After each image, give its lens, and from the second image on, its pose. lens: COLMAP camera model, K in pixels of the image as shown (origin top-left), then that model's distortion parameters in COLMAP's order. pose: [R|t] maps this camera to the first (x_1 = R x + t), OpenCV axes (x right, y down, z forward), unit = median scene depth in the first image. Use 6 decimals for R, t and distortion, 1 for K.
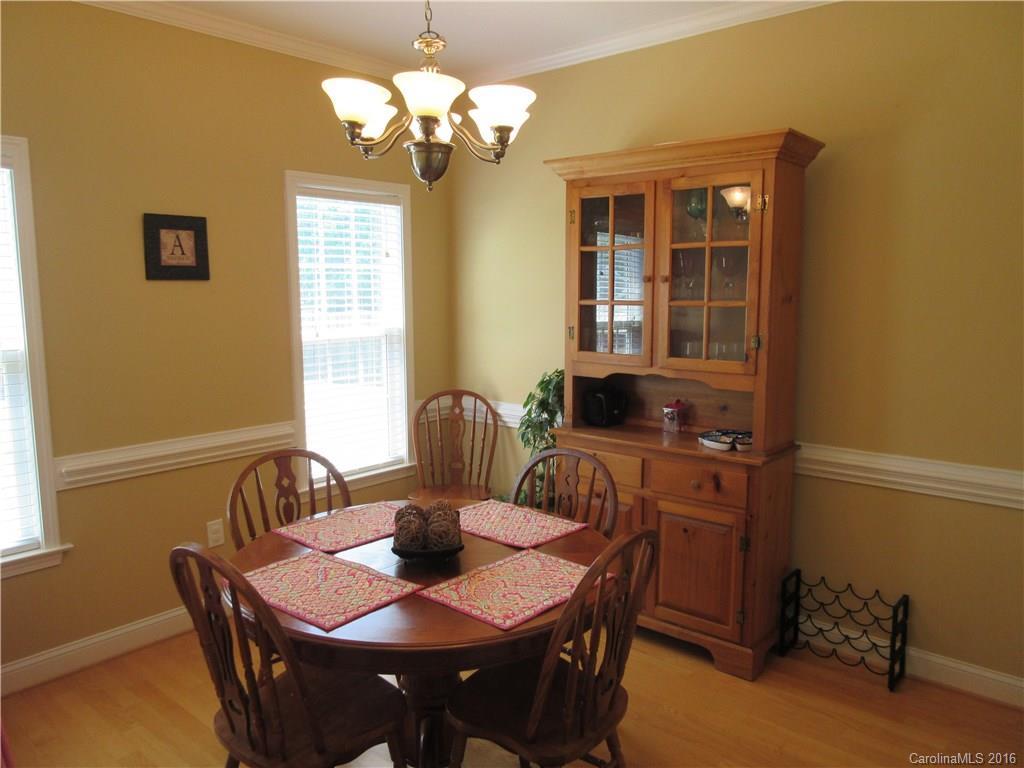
lens RADIAL K [[758.9, 0, 512.0], [0, 758.9, 384.0], [0, 0, 1]] dist [-0.006935, -0.003881]
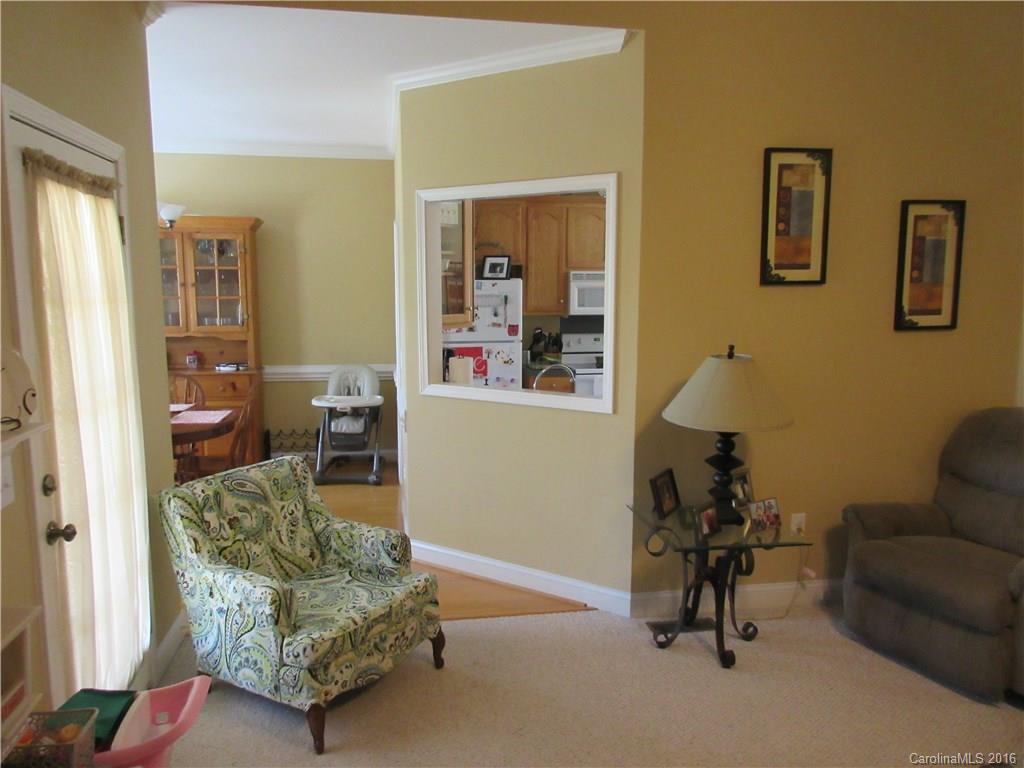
lens RADIAL K [[758.9, 0, 512.0], [0, 758.9, 384.0], [0, 0, 1]] dist [-0.006935, -0.003881]
pose [[0.632868, -0.099656, 0.767820, -0.783186], [0.097017, 0.994073, 0.049057, 0.093945], [-0.768158, 0.043445, 0.638785, -0.828559]]
